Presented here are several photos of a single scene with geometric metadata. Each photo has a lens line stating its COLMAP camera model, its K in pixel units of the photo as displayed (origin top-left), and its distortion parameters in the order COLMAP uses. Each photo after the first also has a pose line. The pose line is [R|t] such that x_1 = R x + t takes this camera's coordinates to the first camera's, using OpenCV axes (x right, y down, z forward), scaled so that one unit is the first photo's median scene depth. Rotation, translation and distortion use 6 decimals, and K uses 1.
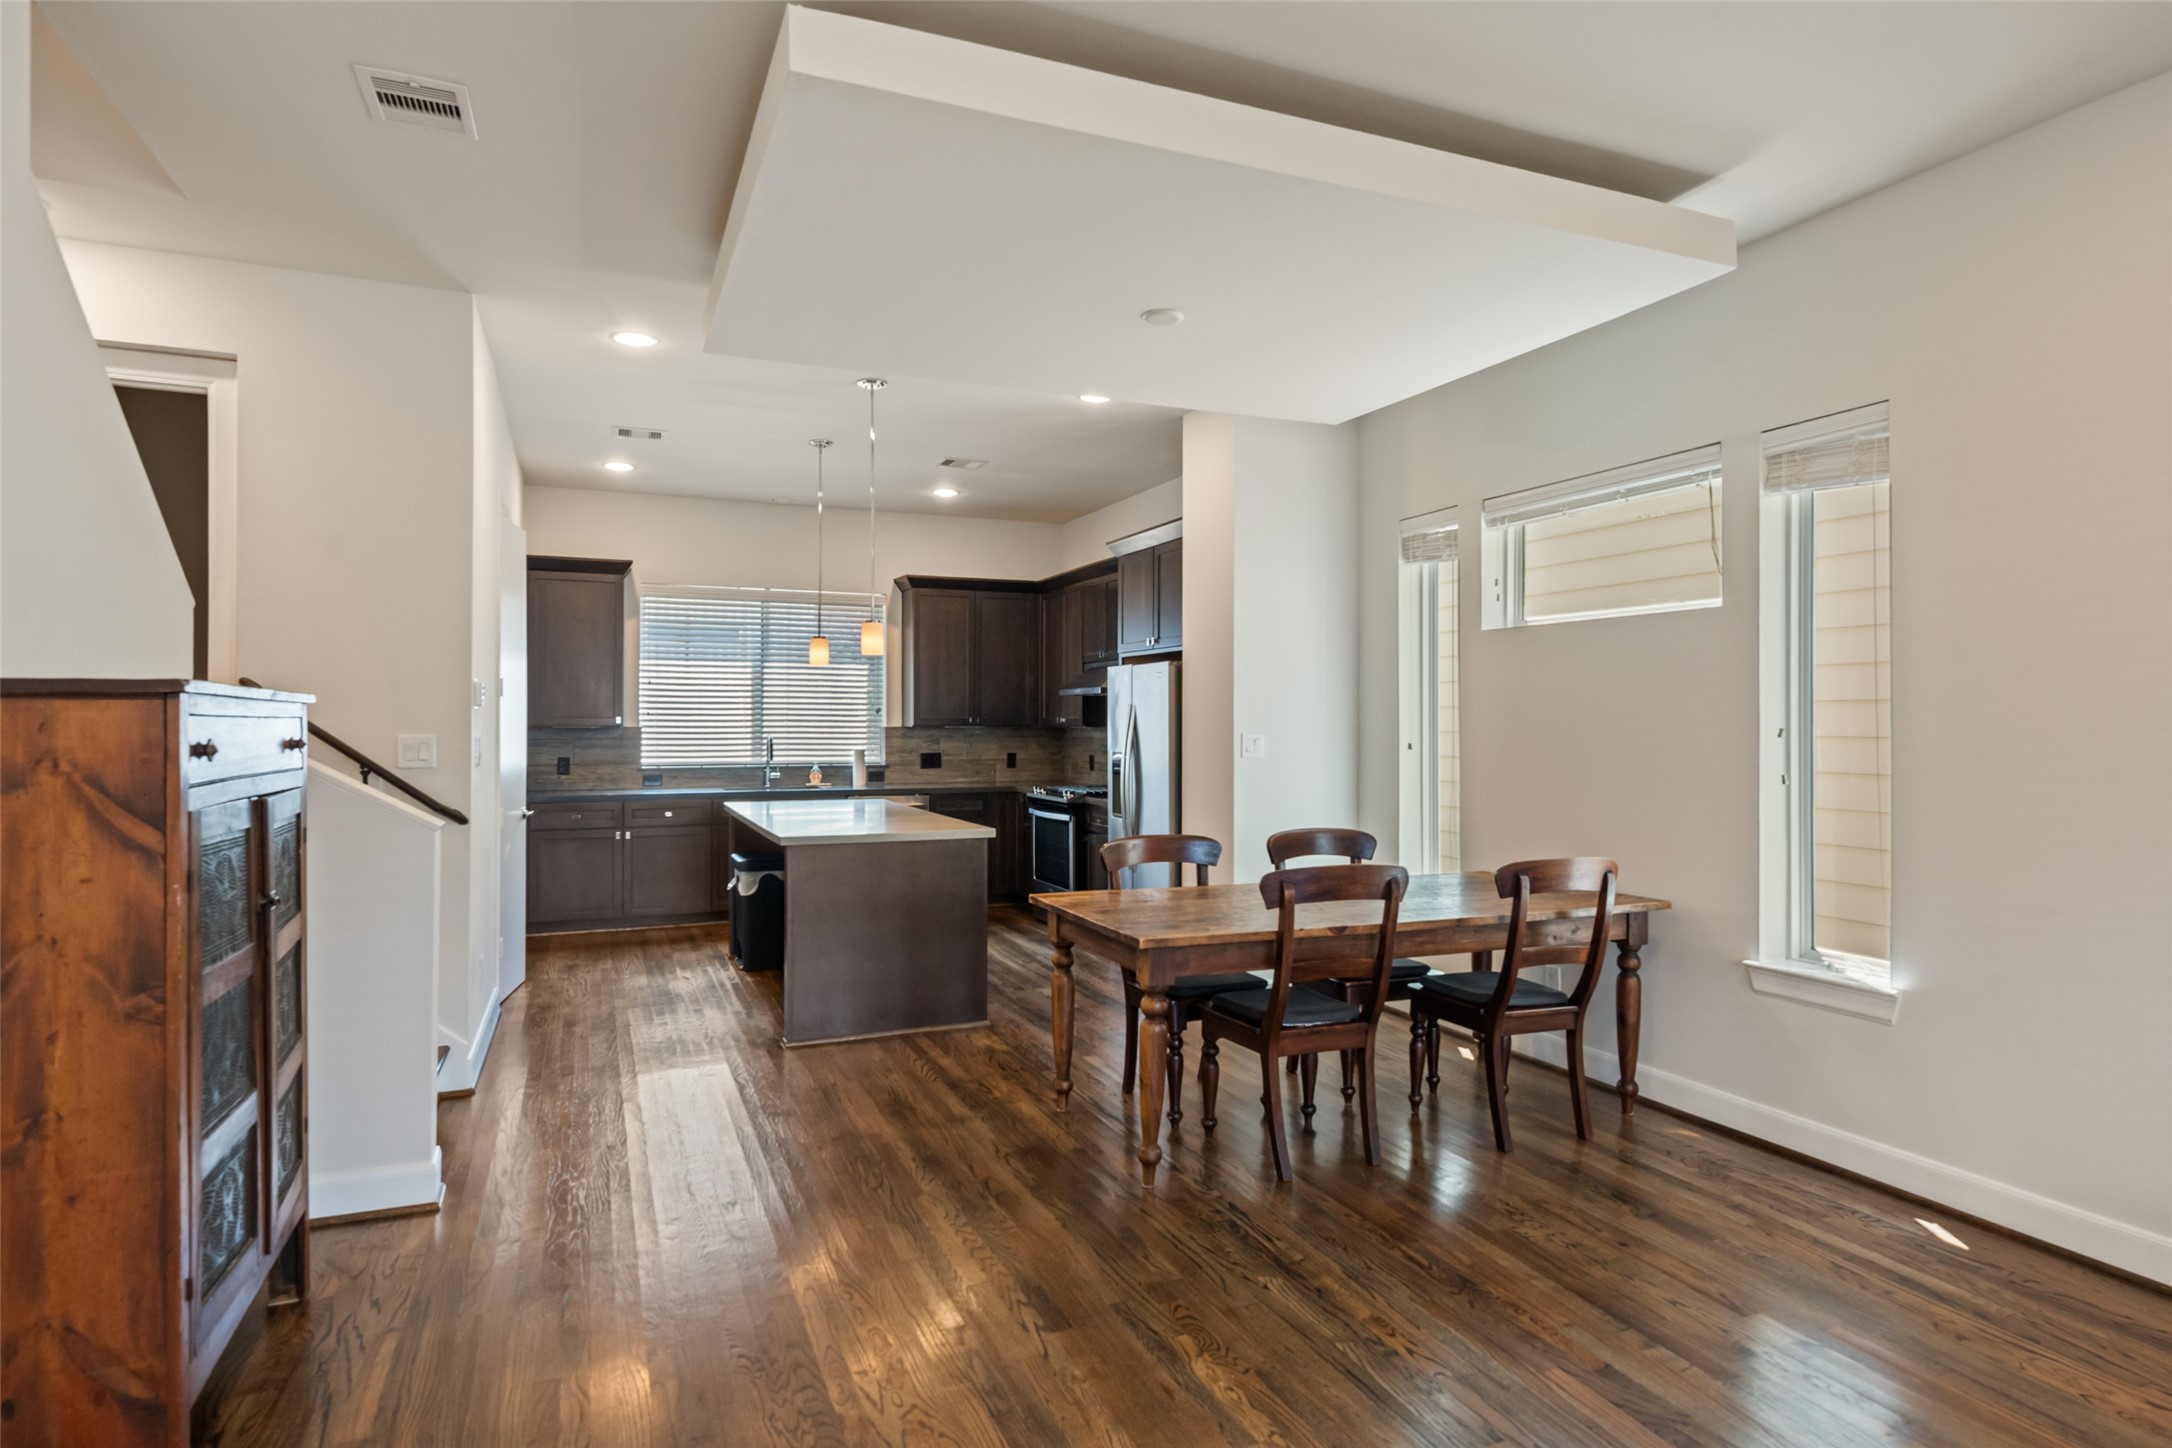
lens RADIAL K [[1190.2, 0, 1082.2], [0, 1190.2, 726.1], [0, 0, 1]] dist [0.003103, 0.000078]
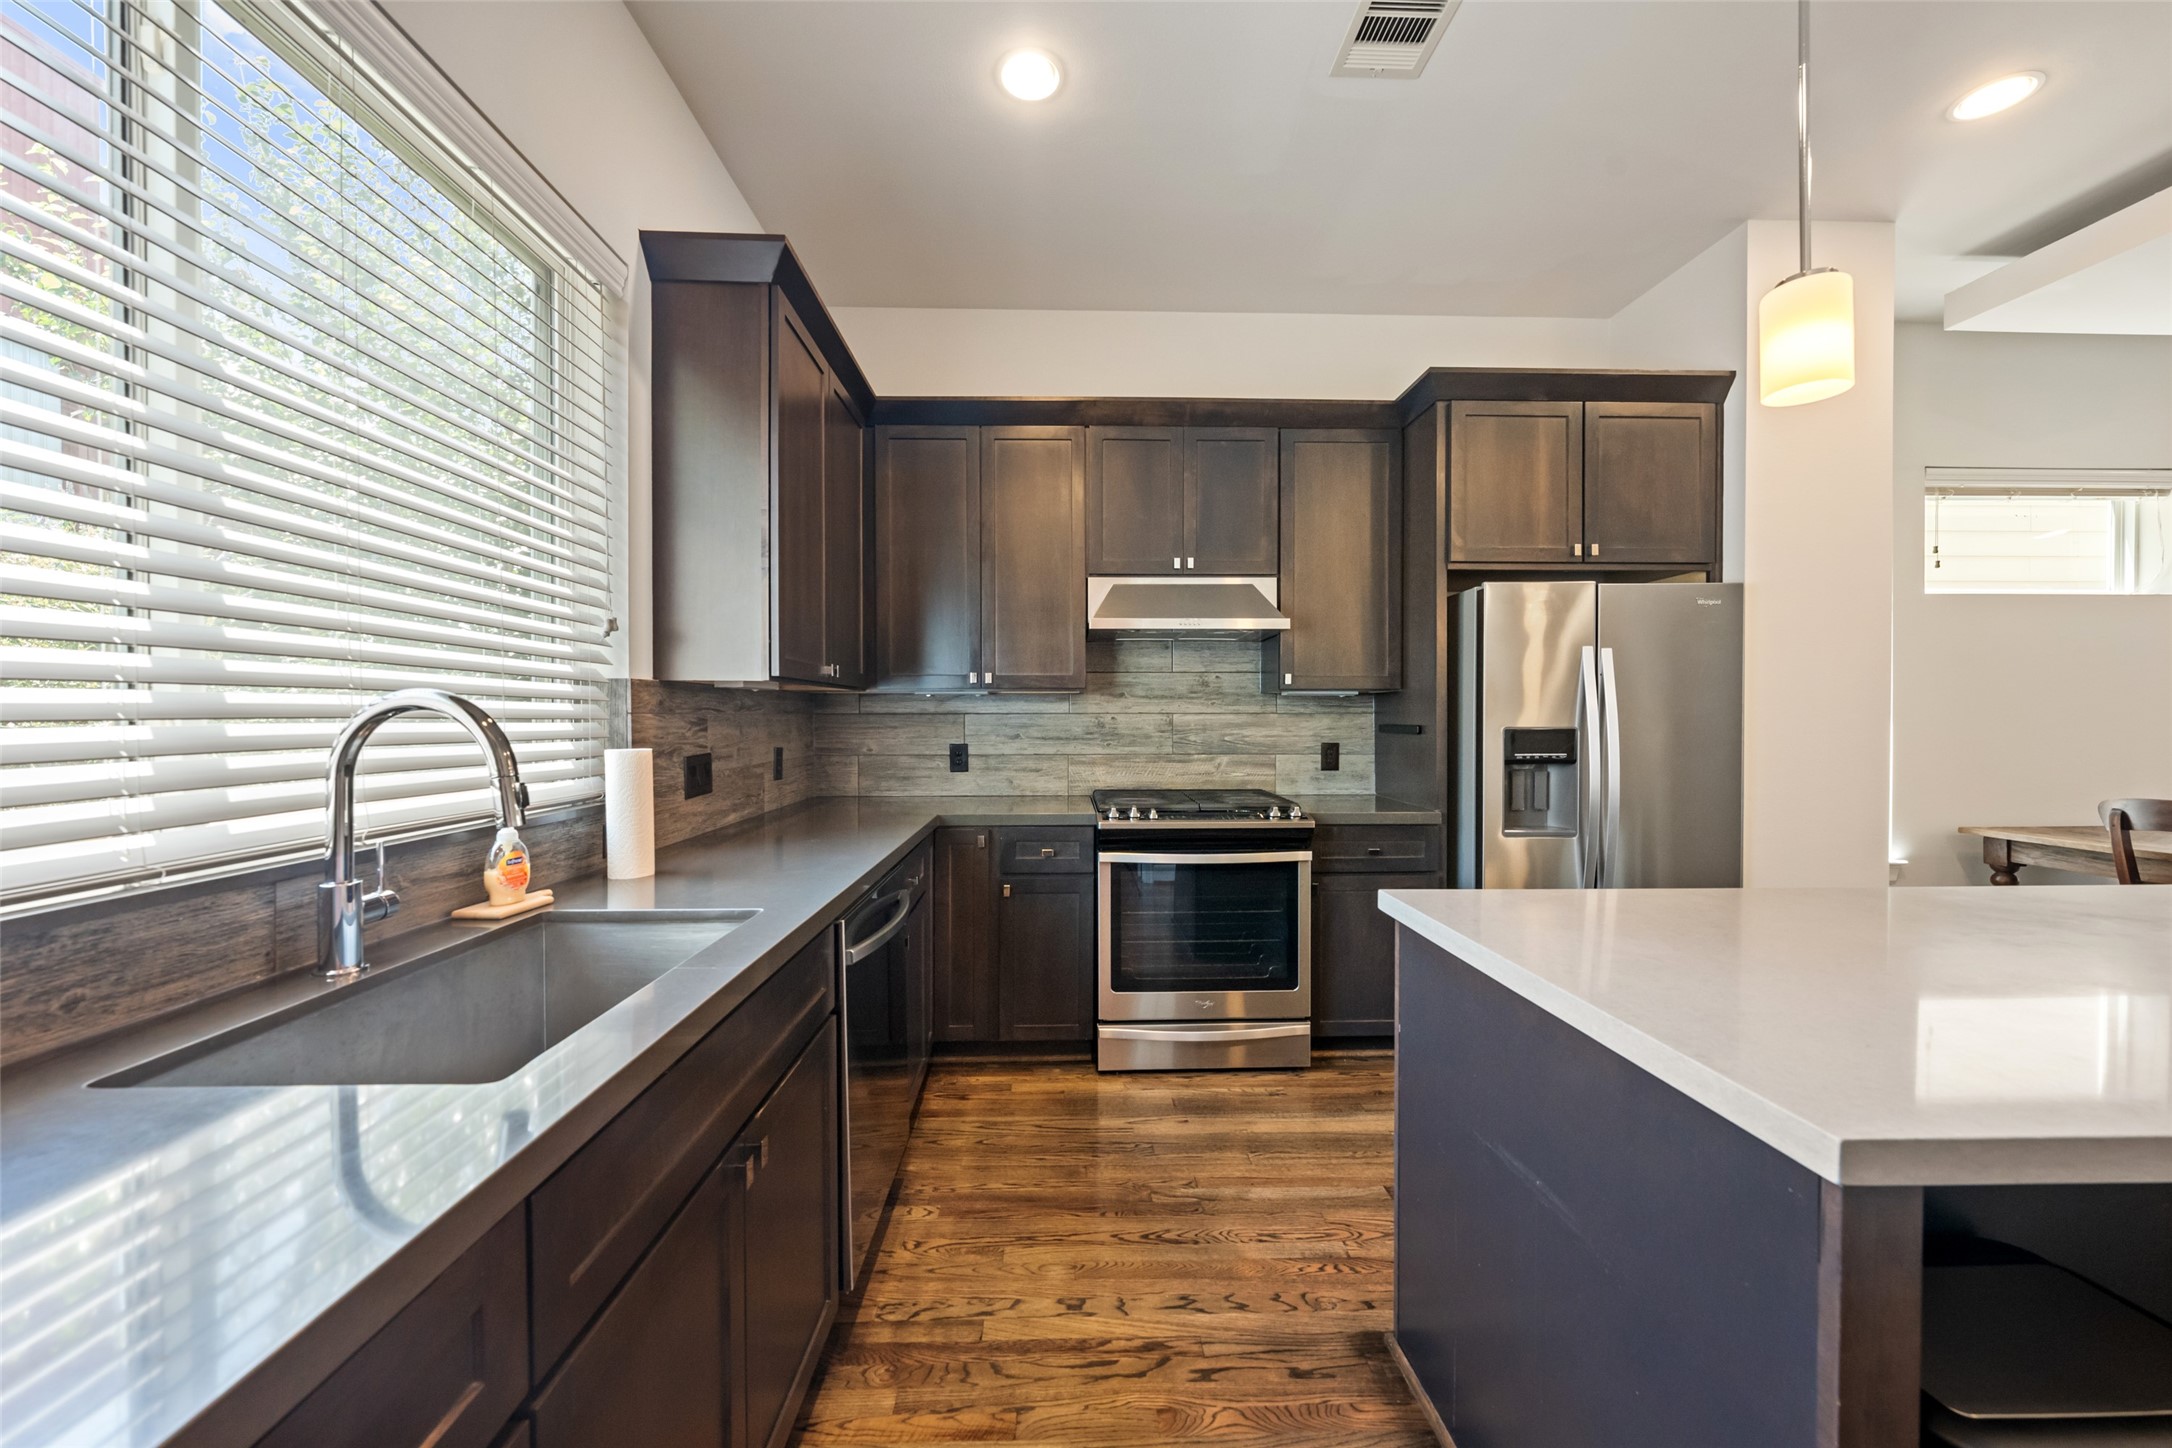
lens RADIAL K [[804.2, 0, 1076.8], [0, 804.2, 721.4], [0, 0, 1]] dist [0.001943, 0.000044]
pose [[0.363680, -0.010046, 0.931470, -0.440482], [0.006943, 0.999943, 0.008073, 0.015212], [-0.931498, 0.003531, 0.363729, 1.099566]]
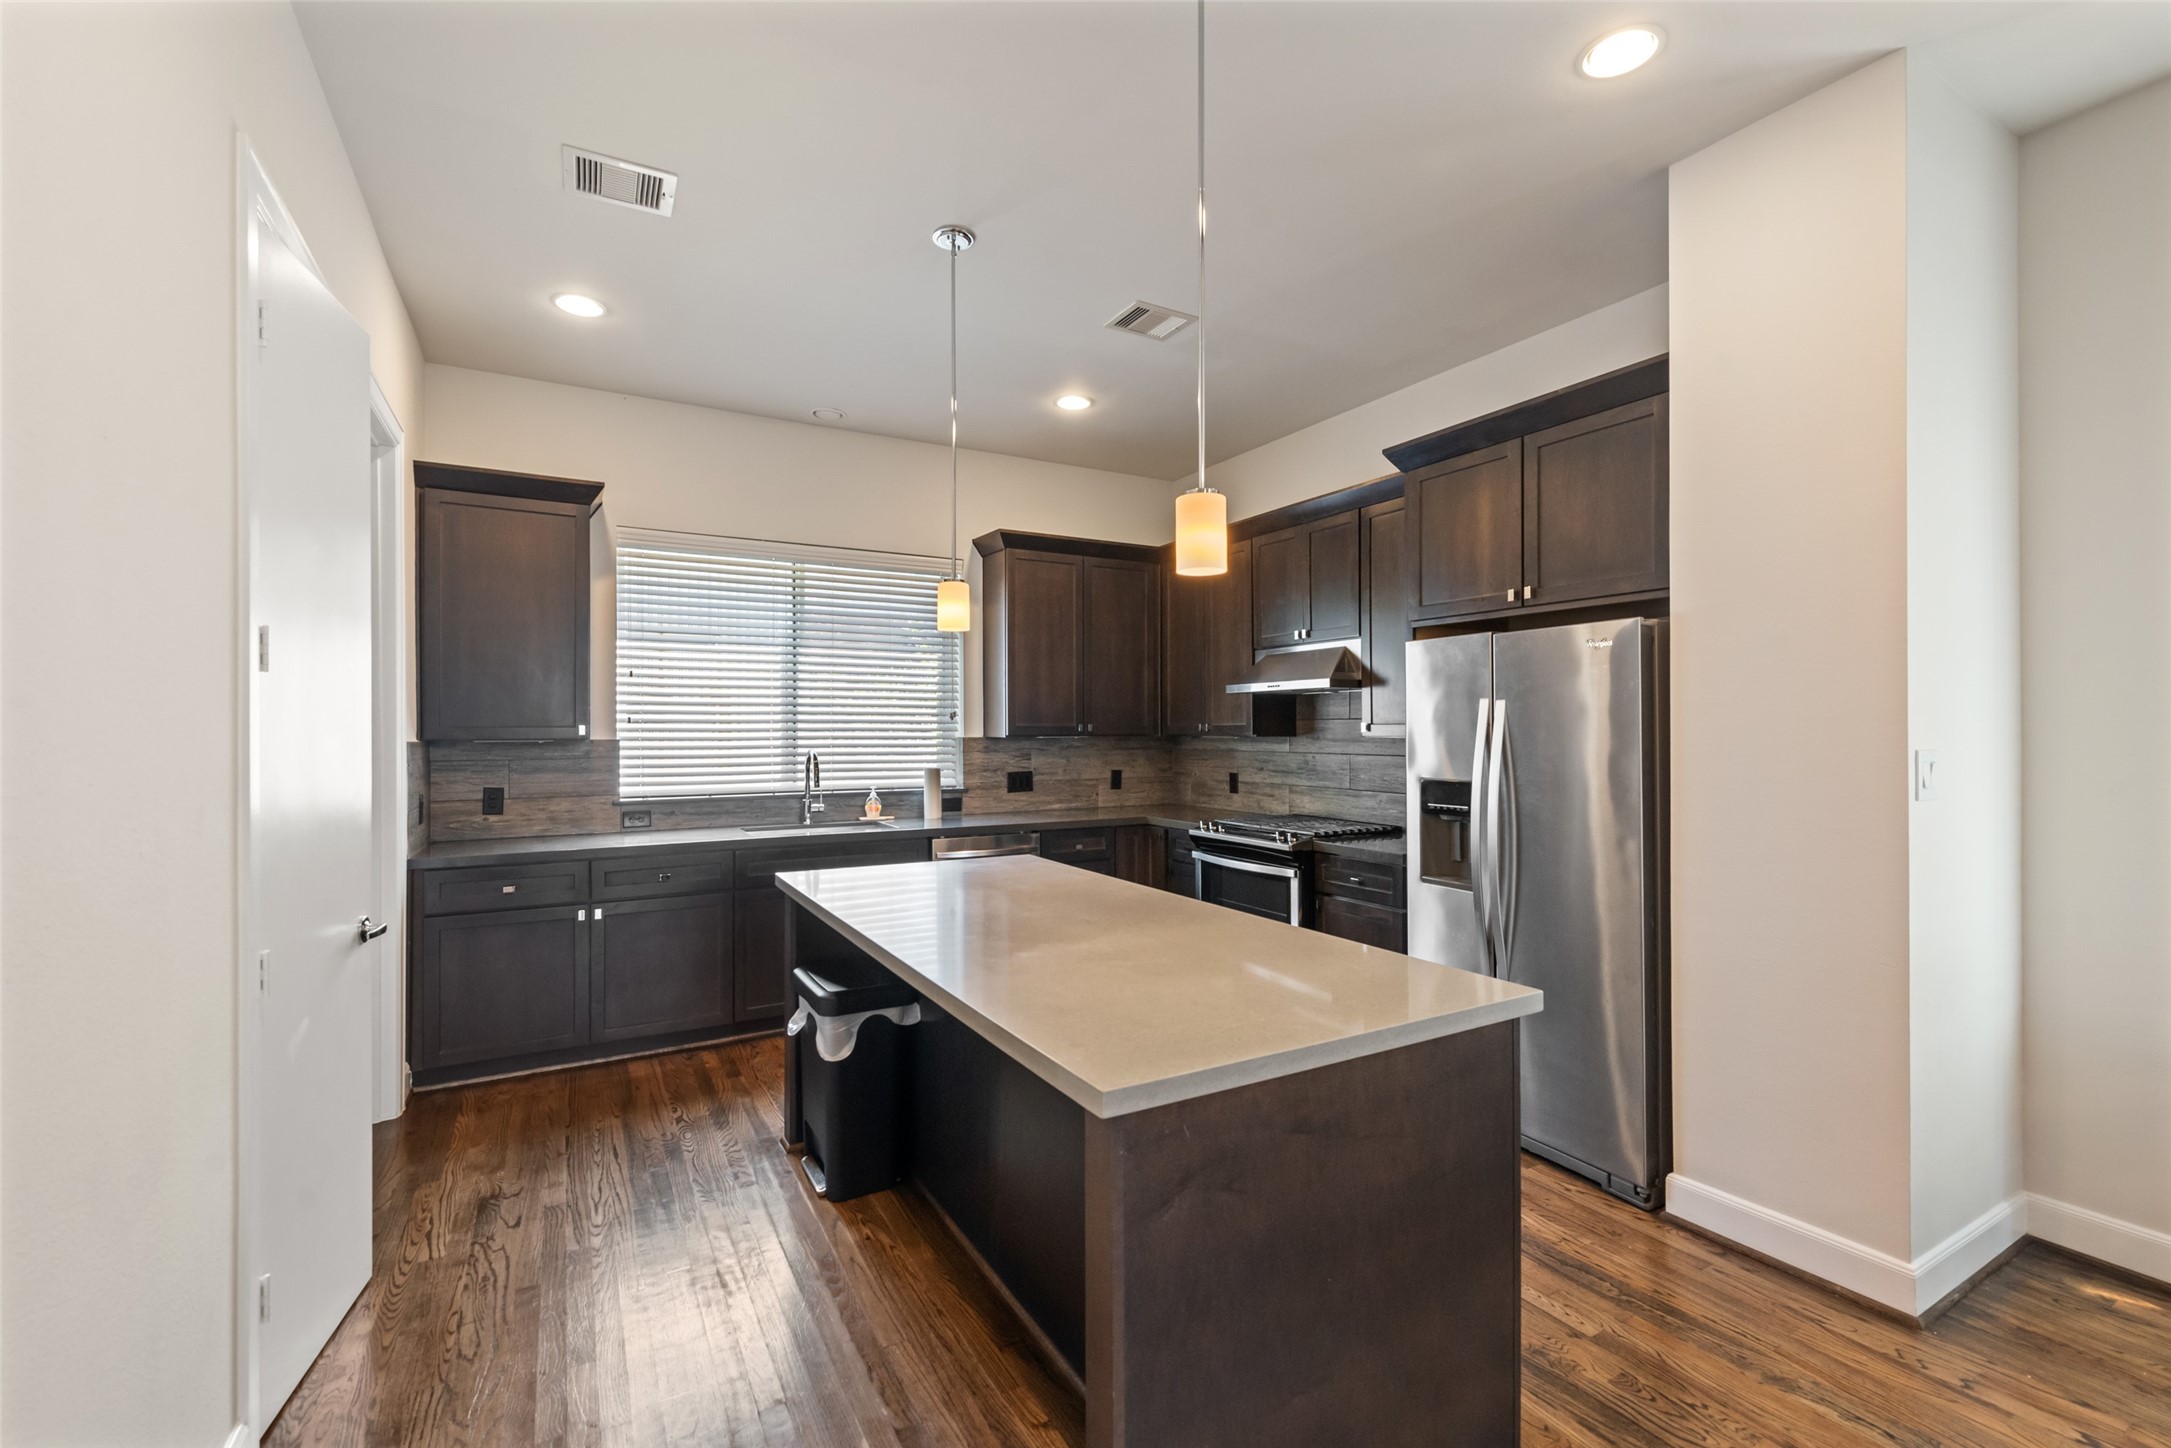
lens RADIAL K [[926.8, 0, 1081.0], [0, 926.8, 730.2], [0, 0, 1]] dist [0.004292, -0.000062]
pose [[0.993337, -0.005132, 0.115135, -0.215670], [0.005640, 0.999976, -0.004091, -0.001557], [-0.115112, 0.004714, 0.993341, 0.566420]]
